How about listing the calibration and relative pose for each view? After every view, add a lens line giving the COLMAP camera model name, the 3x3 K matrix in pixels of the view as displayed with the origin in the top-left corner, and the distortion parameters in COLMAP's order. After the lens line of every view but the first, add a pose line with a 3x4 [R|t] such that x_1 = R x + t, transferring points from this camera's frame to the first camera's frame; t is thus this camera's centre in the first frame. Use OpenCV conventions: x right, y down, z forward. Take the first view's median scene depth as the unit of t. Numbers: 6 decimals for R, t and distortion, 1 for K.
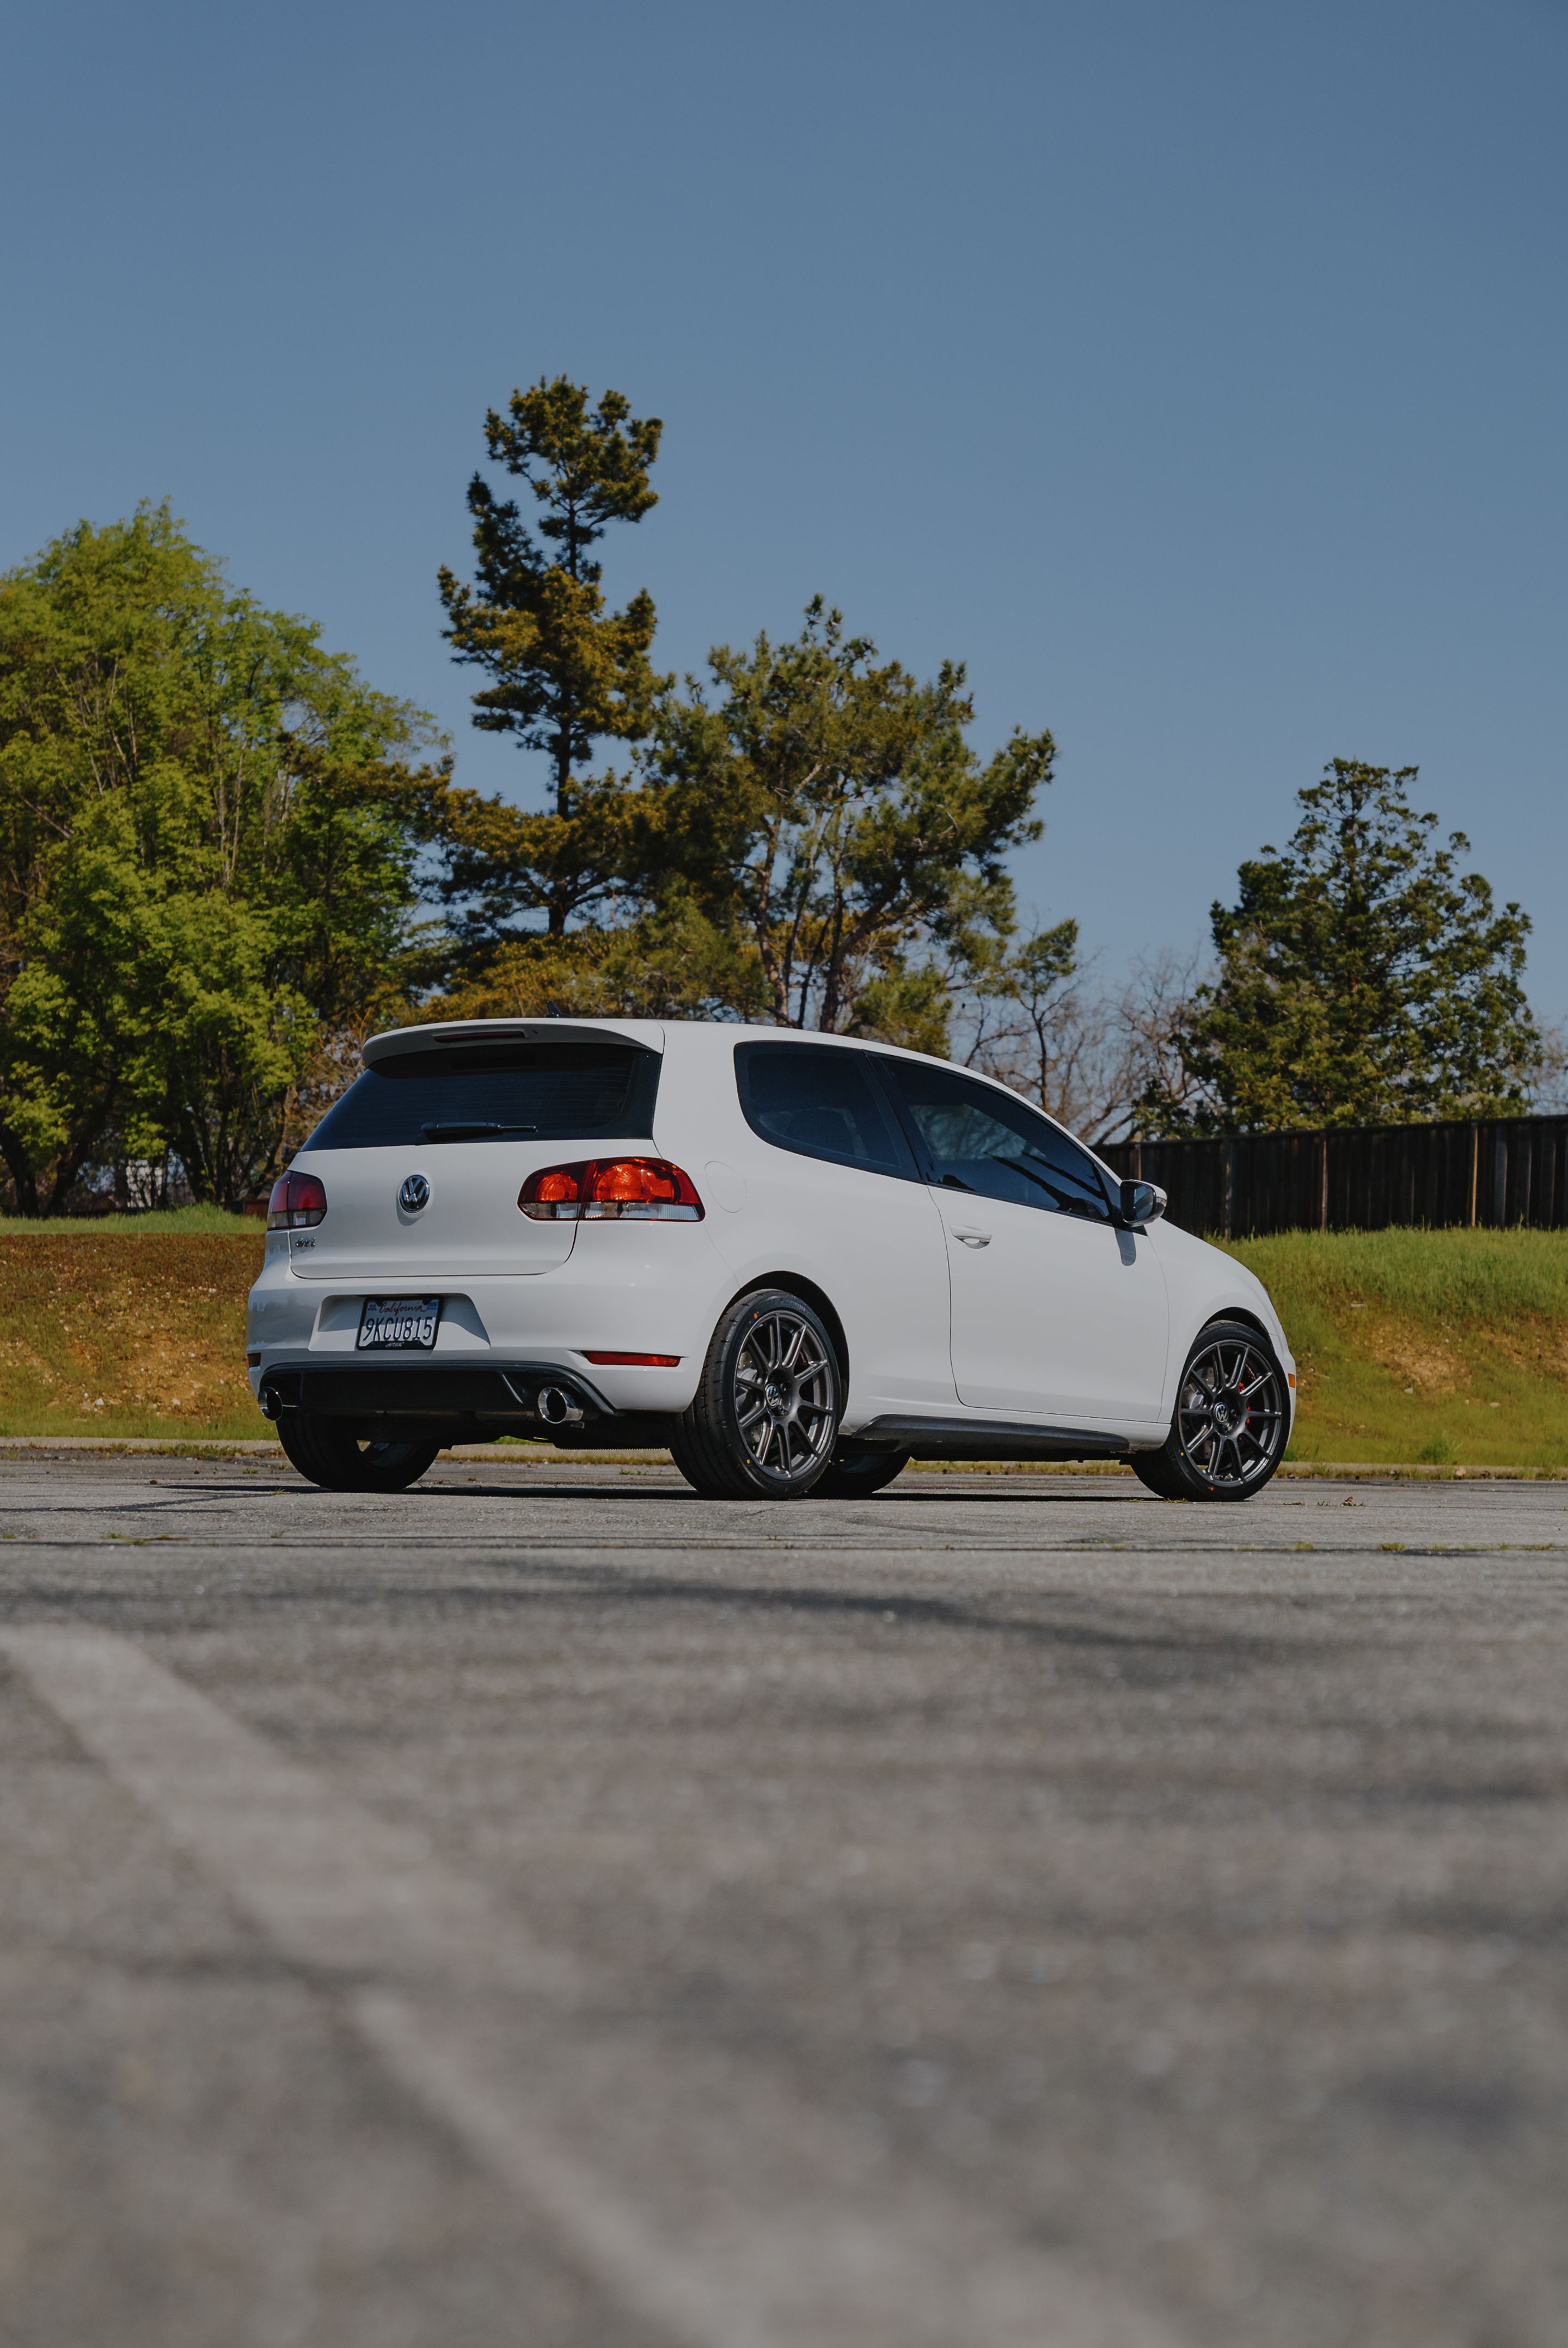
lens RADIAL K [[4759.8, 0, 784.0], [0, 4759.8, 1174.0], [0, 0, 1]] dist [0.037809, 0.294745]
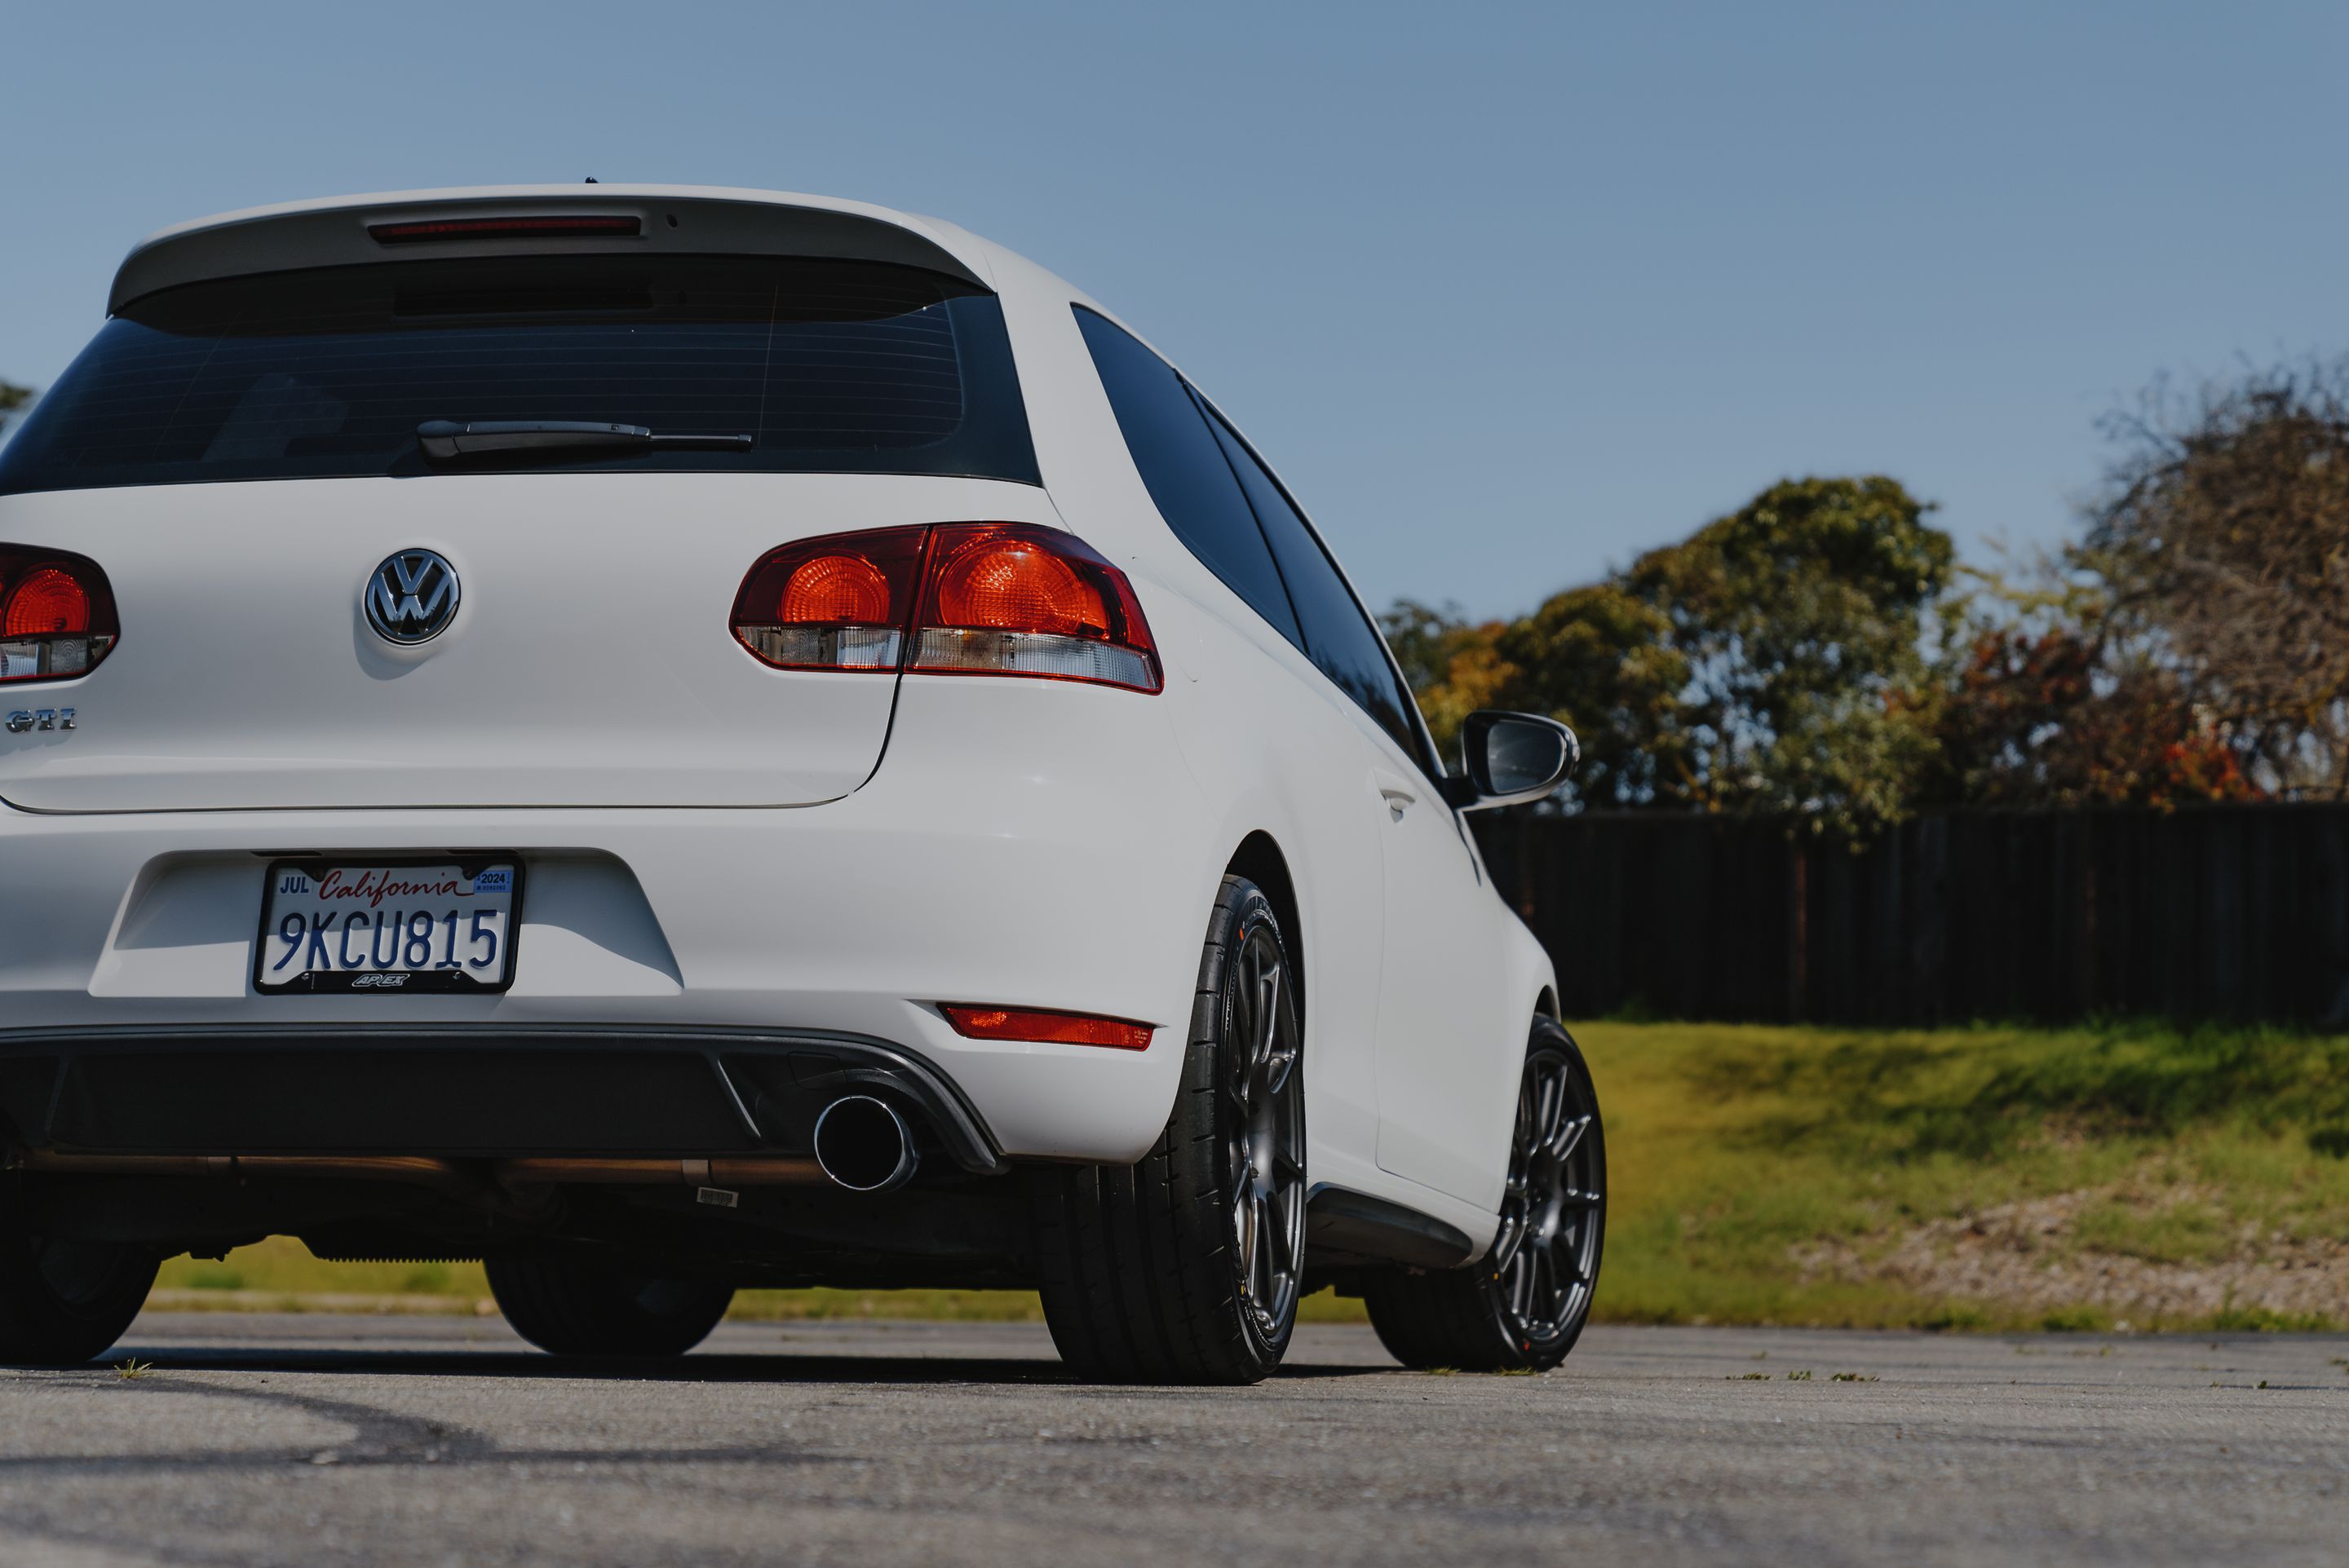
lens RADIAL K [[5159.2, 0, 1136.5], [0, 5159.2, 863.2], [0, 0, 1]] dist [0.051594, -0.111030]
pose [[0.909817, 0.037008, 0.413357, -0.196791], [-0.028224, 0.999228, -0.027341, 0.035694], [-0.414050, 0.013209, 0.910159, 0.590809]]
